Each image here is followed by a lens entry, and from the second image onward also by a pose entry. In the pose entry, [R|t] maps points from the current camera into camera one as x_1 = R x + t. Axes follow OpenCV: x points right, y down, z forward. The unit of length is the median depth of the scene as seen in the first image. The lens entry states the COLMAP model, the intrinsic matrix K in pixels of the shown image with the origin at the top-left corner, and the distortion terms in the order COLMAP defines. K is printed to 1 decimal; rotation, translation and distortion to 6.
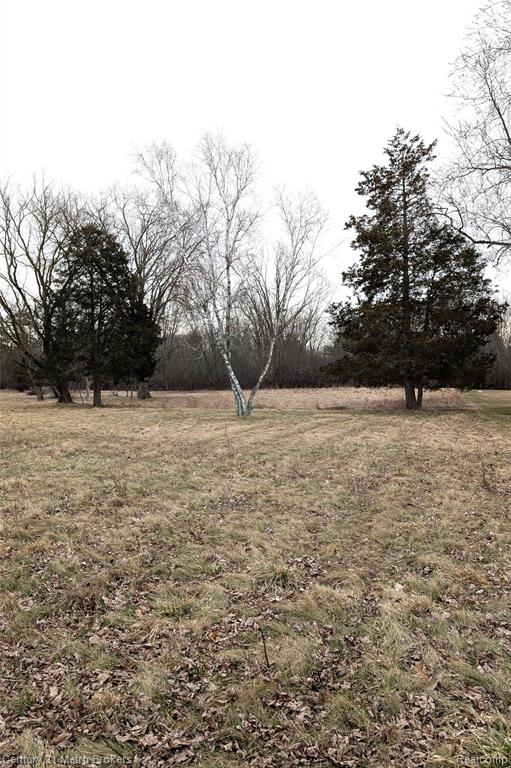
lens RADIAL K [[517.8, 0, 221.2], [0, 517.8, 403.9], [0, 0, 1]] dist [-0.003441, -0.000758]
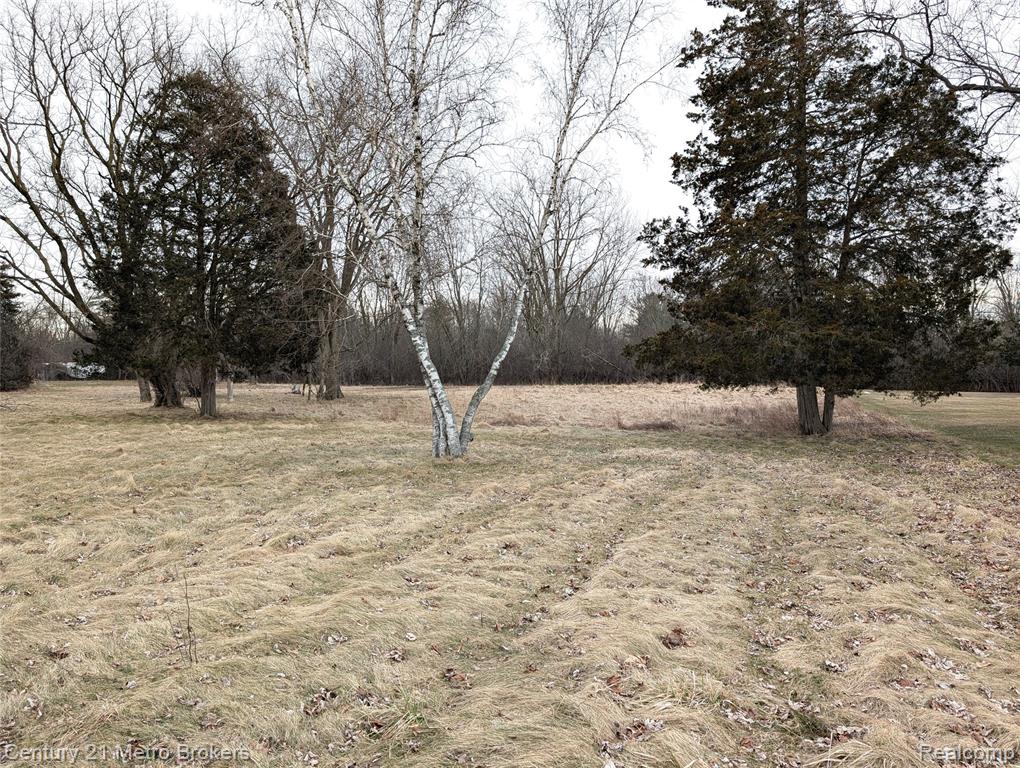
lens RADIAL K [[718.0, 0, 511.5], [0, 718.0, 384.3], [0, 0, 1]] dist [0.003919, 0.001122]
pose [[0.998973, 0.012638, 0.043507, 0.050086], [-0.011508, 0.999593, -0.026117, -0.015246], [-0.043819, 0.025590, 0.998712, 0.310814]]
